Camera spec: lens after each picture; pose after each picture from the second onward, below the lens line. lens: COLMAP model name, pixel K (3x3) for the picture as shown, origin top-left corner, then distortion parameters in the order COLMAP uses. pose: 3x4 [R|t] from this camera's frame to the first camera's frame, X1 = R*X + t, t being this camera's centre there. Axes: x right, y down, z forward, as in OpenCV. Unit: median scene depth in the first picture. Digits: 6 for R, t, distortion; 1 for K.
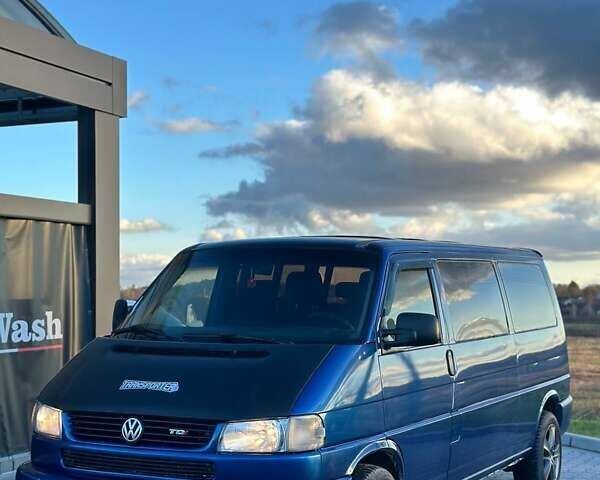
lens RADIAL K [[1125.3, 0, 300.0], [0, 1125.3, 240.0], [0, 0, 1]] dist [0.133845, 0.176548]
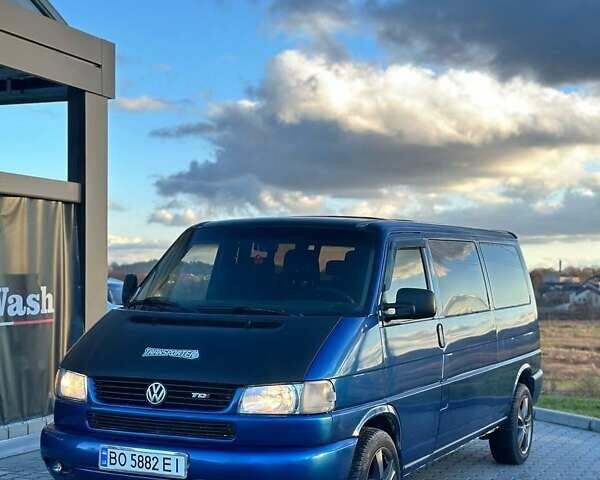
lens RADIAL K [[1130.0, 0, 300.2], [0, 1130.0, 248.5], [0, 0, 1]] dist [0.137734, -0.021146]
pose [[0.998929, 0.010516, 0.045048, -0.055639], [-0.011589, 0.999654, 0.023618, 0.002280], [-0.044784, -0.024114, 0.998706, -0.073826]]
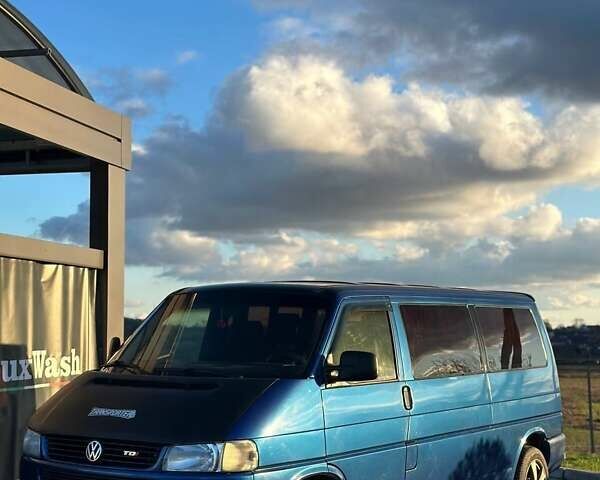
lens RADIAL K [[1134.8, 0, 311.0], [0, 1134.8, 240.2], [0, 0, 1]] dist [0.147403, -0.343583]
pose [[0.995859, 0.000596, -0.090912, 0.159484], [-0.003787, 0.999383, -0.034929, -0.005731], [0.090835, 0.035129, 0.995246, -0.127581]]
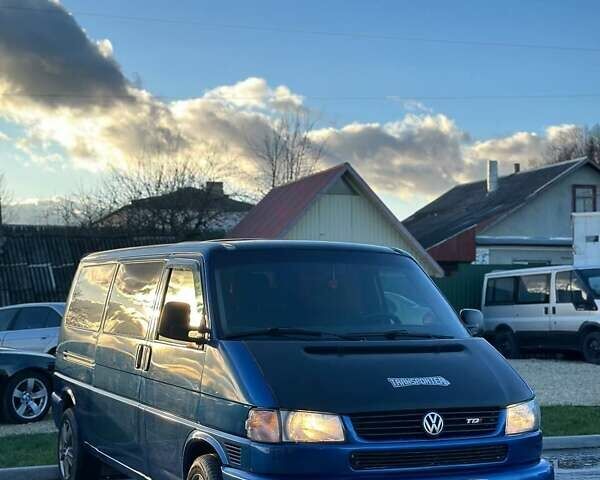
lens RADIAL K [[1115.6, 0, 302.5], [0, 1115.6, 249.8], [0, 0, 1]] dist [0.150833, 0.063500]
pose [[0.600711, 0.028503, 0.798958, -0.954391], [-0.029920, 0.999466, -0.013160, 0.022091], [-0.798906, -0.016000, 0.601243, 0.432248]]
